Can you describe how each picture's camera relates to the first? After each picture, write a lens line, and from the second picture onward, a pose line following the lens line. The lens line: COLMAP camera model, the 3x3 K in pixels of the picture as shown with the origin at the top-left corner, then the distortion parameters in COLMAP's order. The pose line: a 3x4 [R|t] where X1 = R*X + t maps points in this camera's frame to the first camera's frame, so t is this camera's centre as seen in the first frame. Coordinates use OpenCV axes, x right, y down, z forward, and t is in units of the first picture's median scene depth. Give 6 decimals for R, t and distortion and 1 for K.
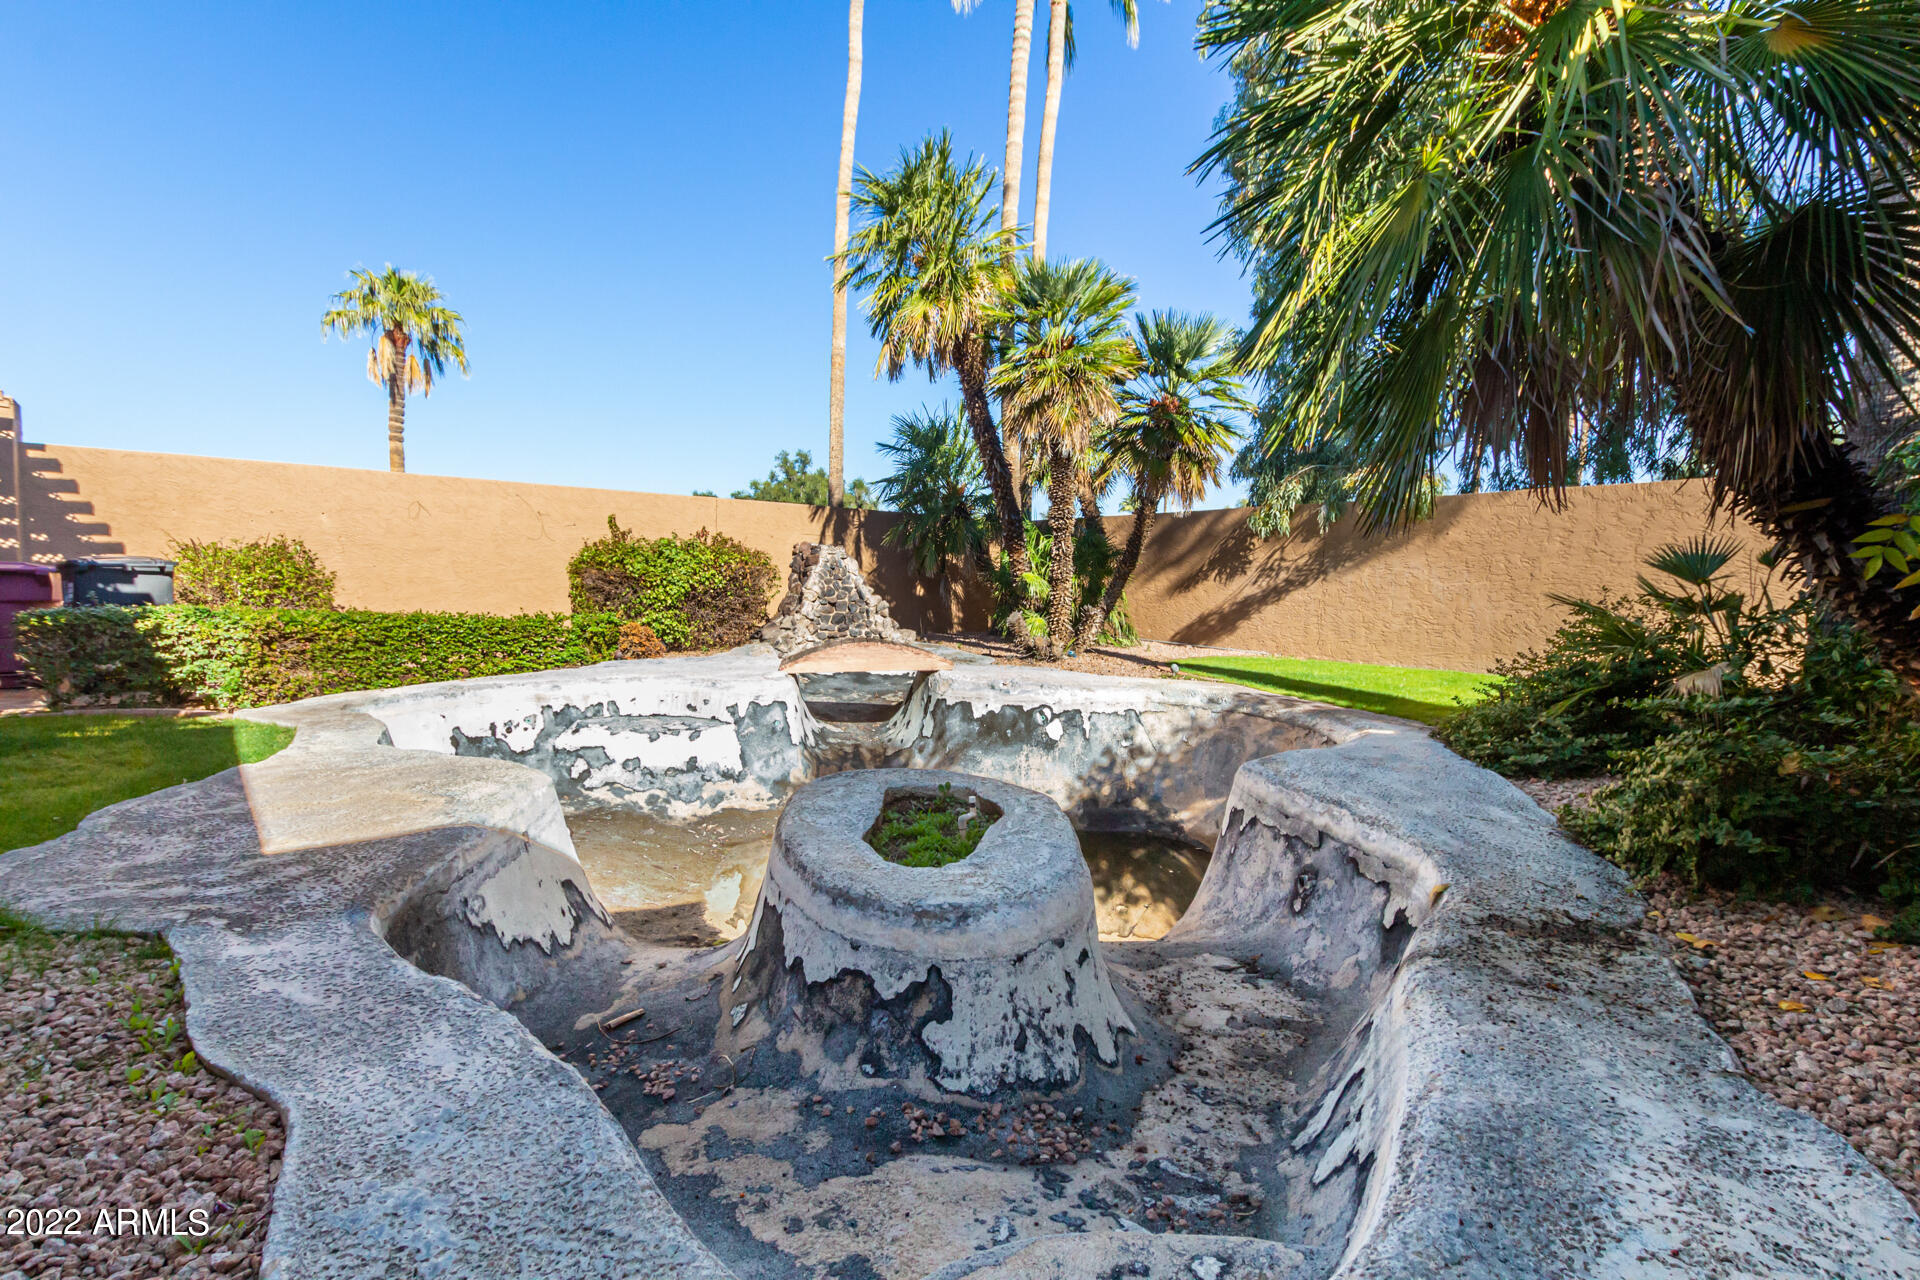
lens RADIAL K [[880.8, 0, 959.6], [0, 880.8, 641.8], [0, 0, 1]] dist [0.011071, -0.005928]
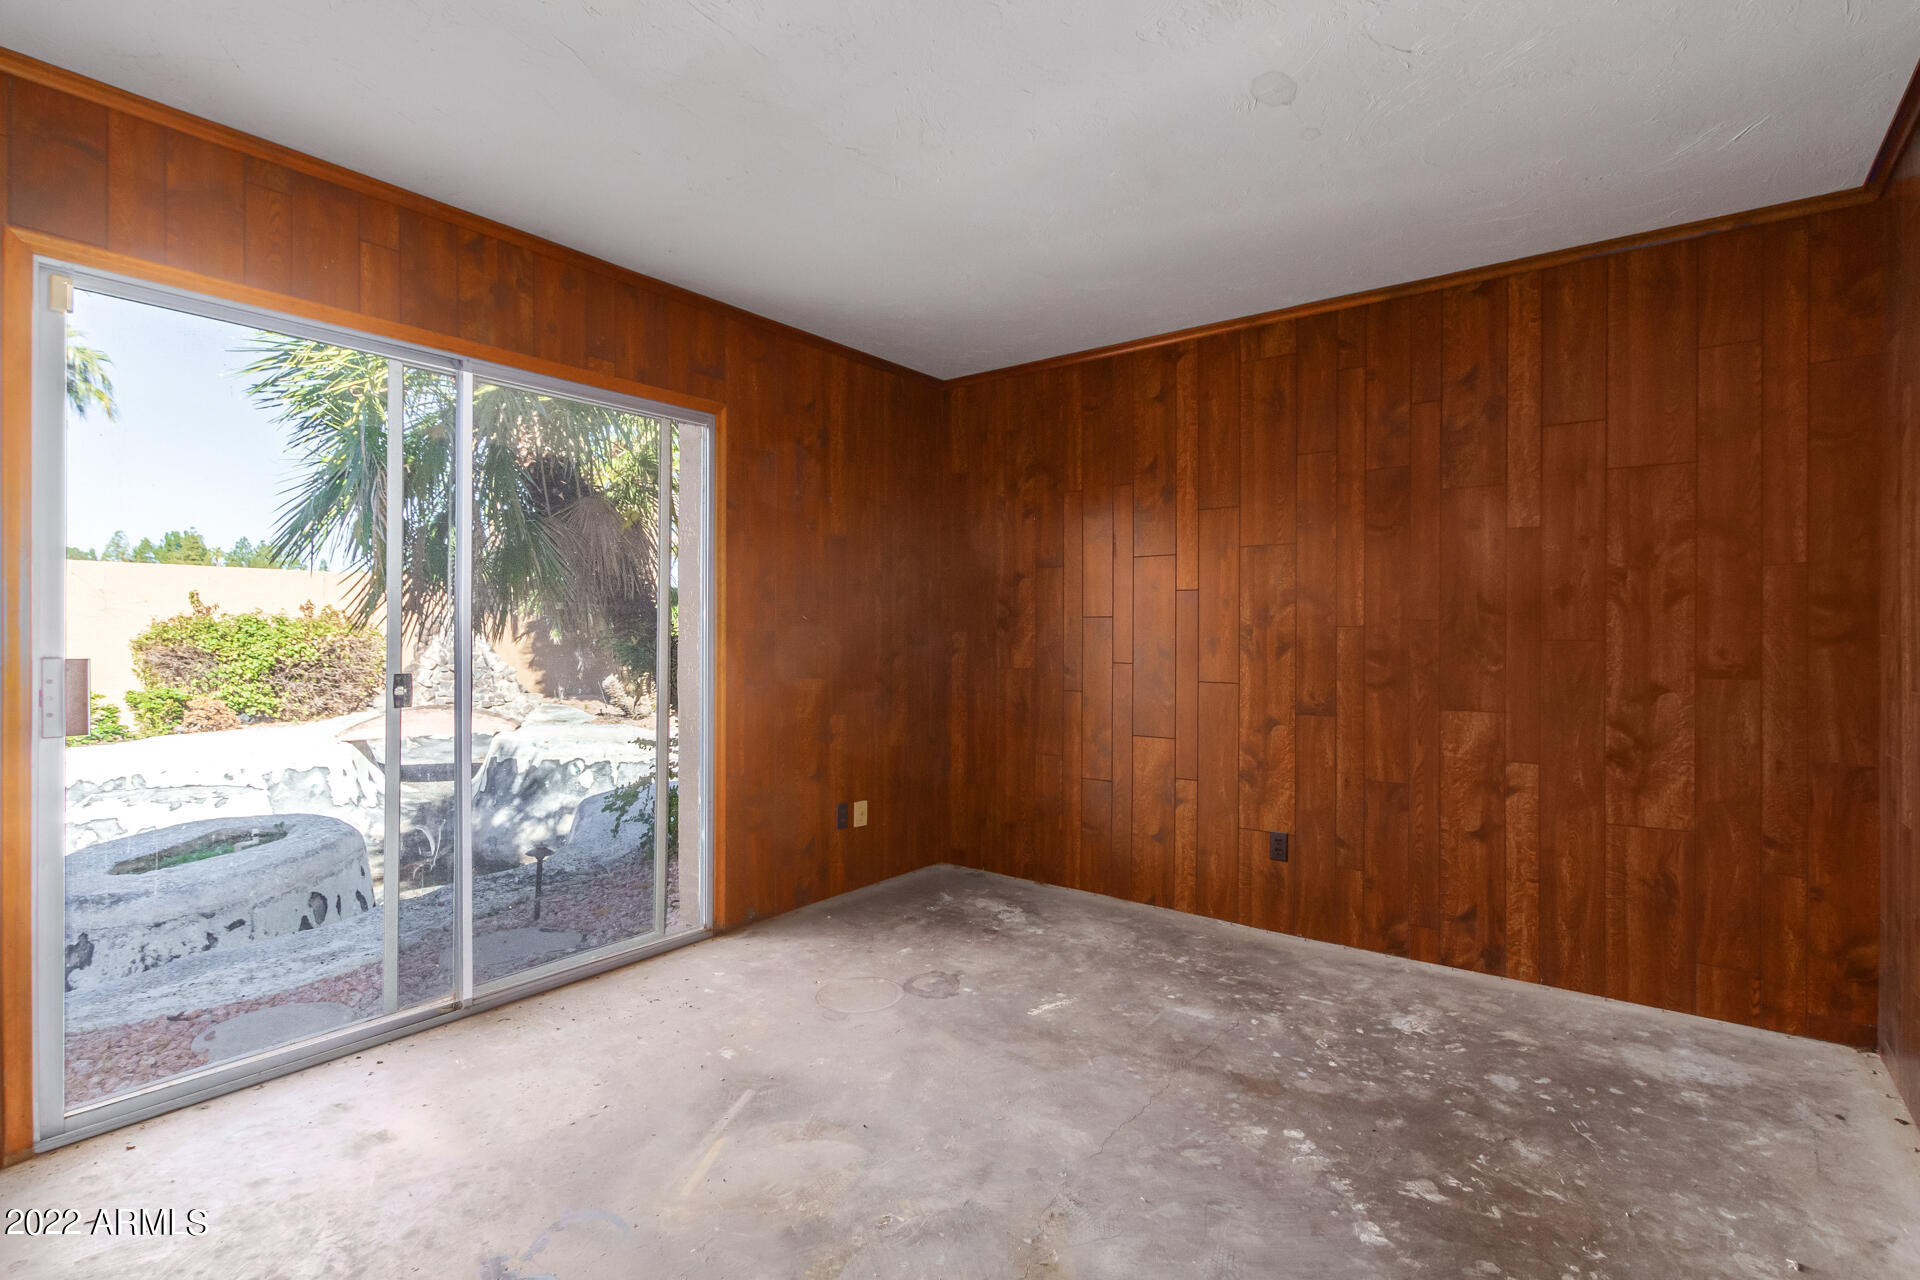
lens RADIAL K [[891.8, 0, 1001.0], [0, 891.8, 636.8], [0, 0, 1]] dist [0.000151, -0.000861]
pose [[0.971853, -0.017767, 0.234916, 0.365877], [0.031684, 0.997950, -0.055600, -0.005590], [-0.233447, 0.061478, 0.970424, -0.290552]]
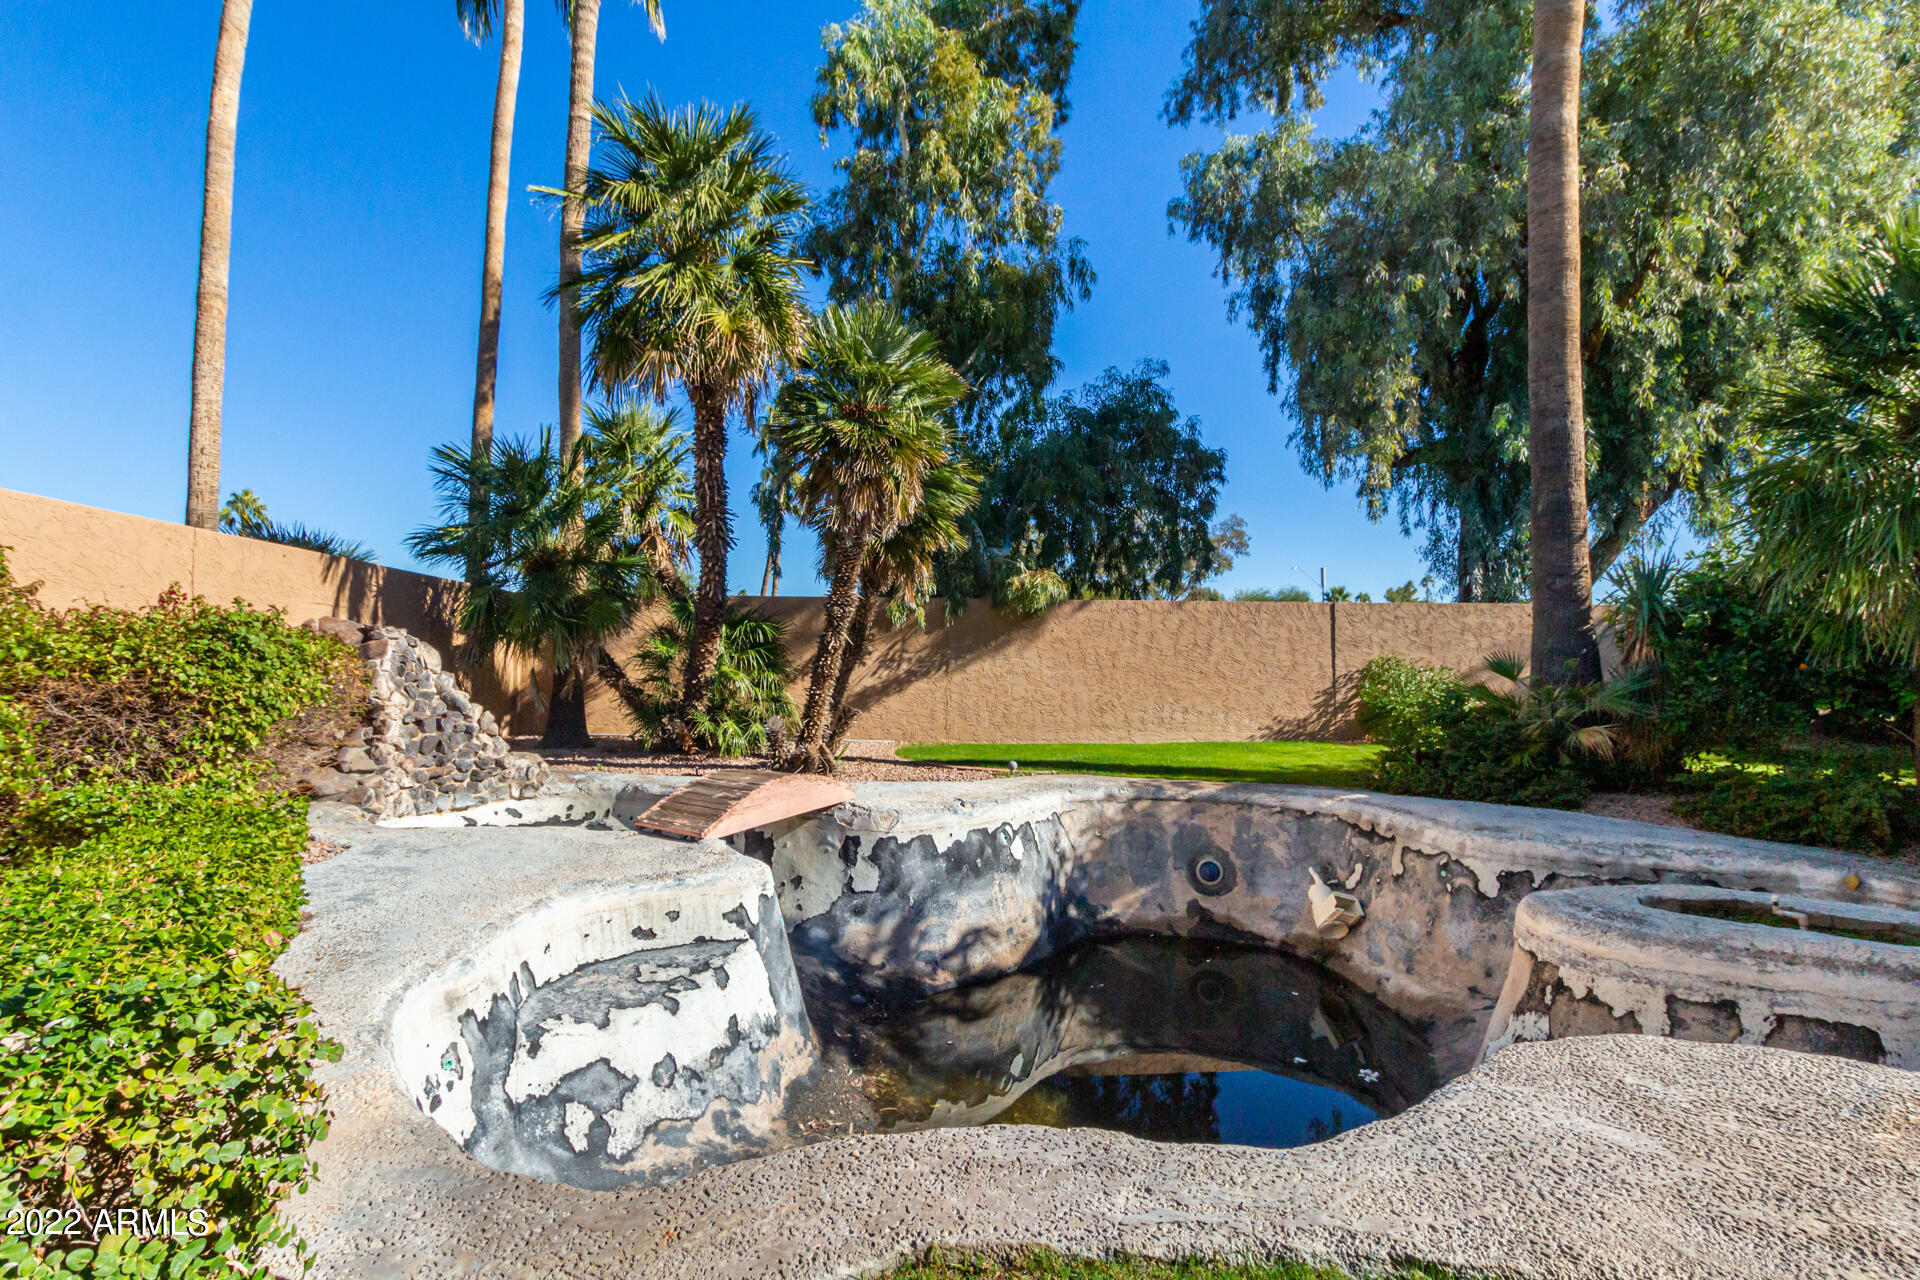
lens RADIAL K [[872.6, 0, 970.1], [0, 872.6, 631.2], [0, 0, 1]] dist [0.010289, -0.004821]
pose [[0.553515, 0.019599, 0.832608, -0.660302], [0.059326, 0.996256, -0.062890, -0.067497], [-0.830723, 0.084206, 0.550280, 0.525348]]
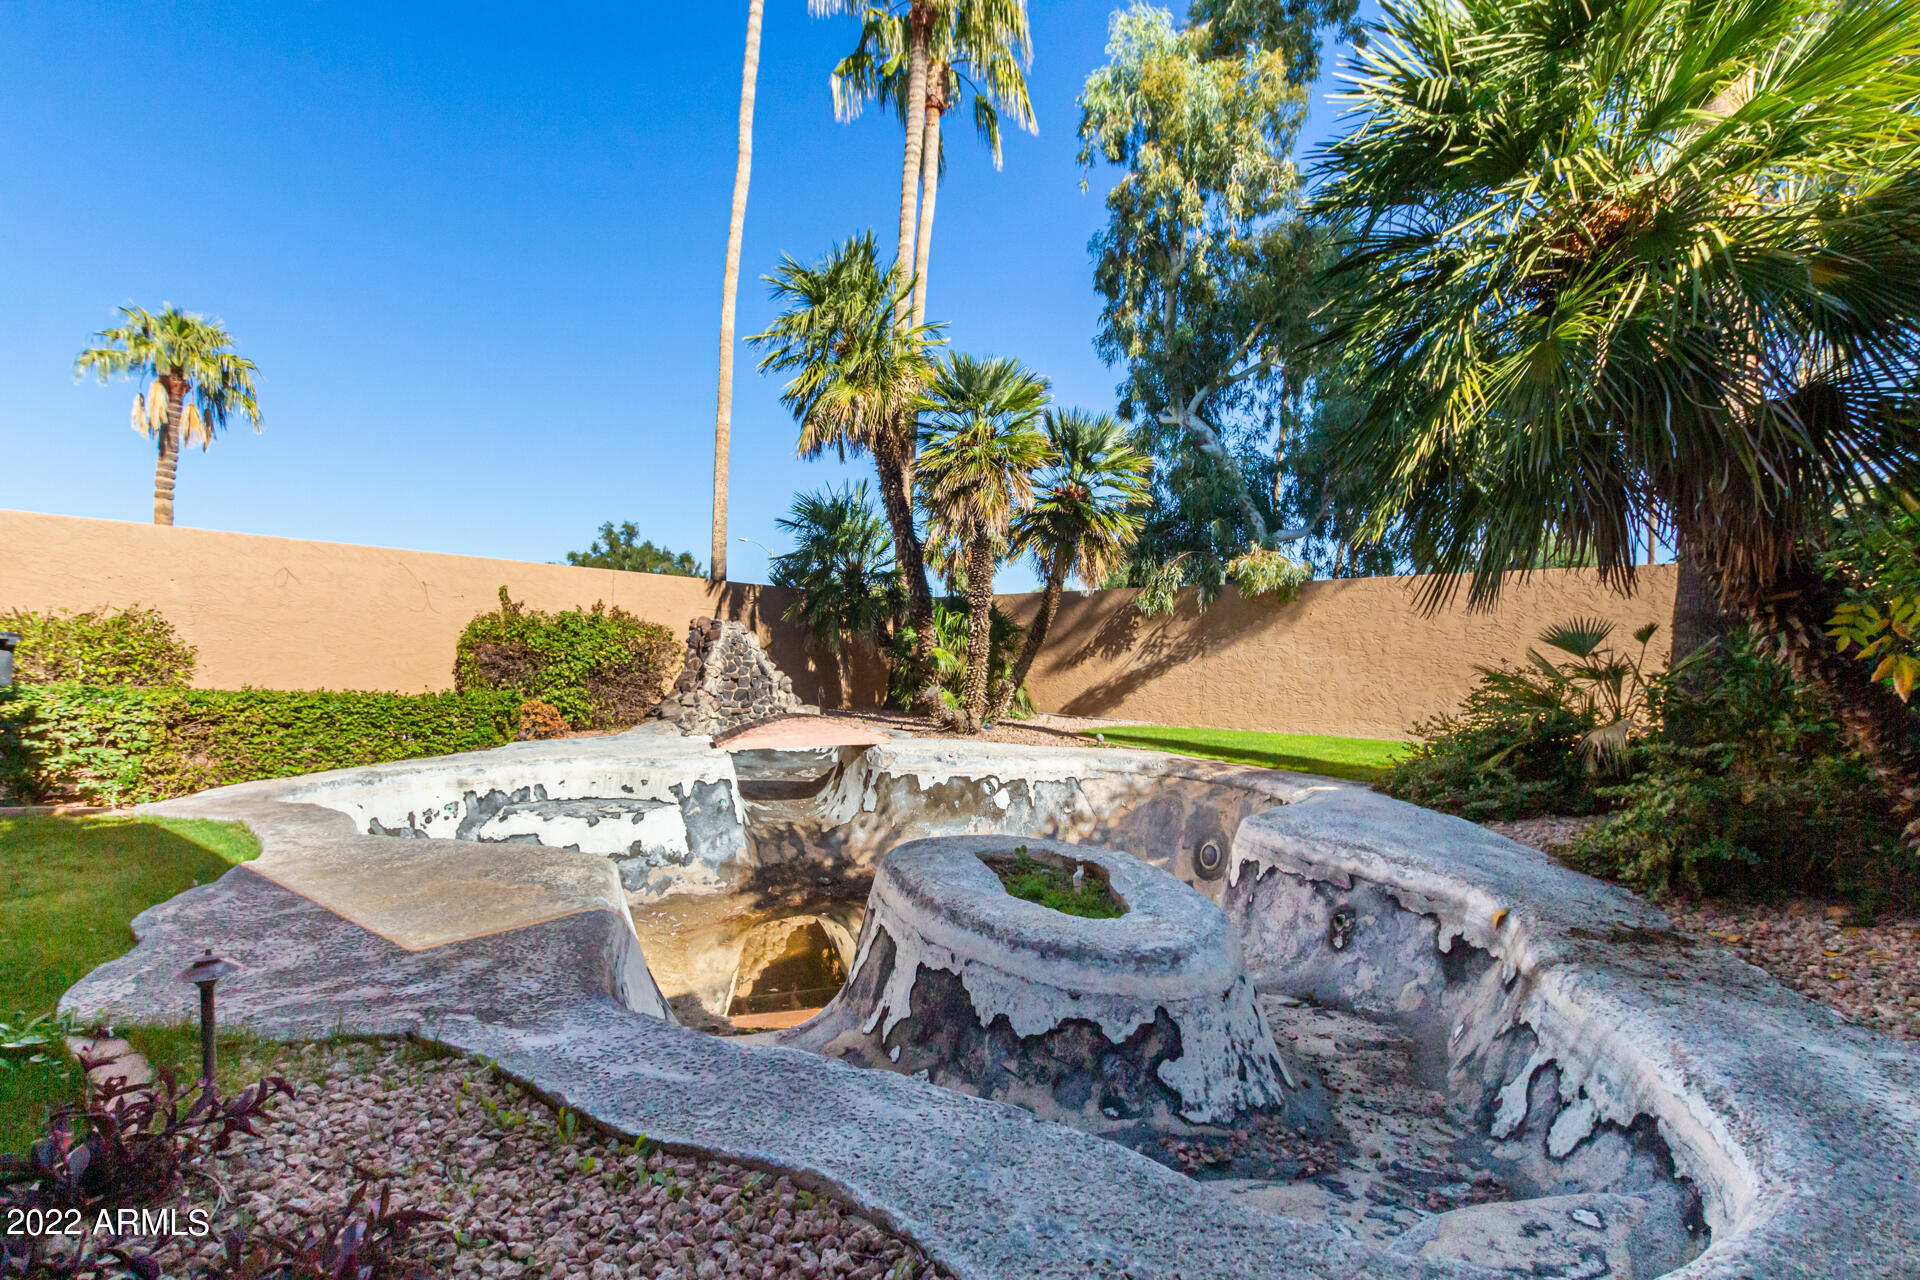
lens RADIAL K [[880.8, 0, 959.6], [0, 880.8, 641.8], [0, 0, 1]] dist [0.011071, -0.005928]
pose [[0.978869, 0.002477, 0.204474, -0.151059], [0.015257, 0.996255, -0.085108, 0.003206], [-0.203919, 0.086429, 0.975165, -0.012758]]
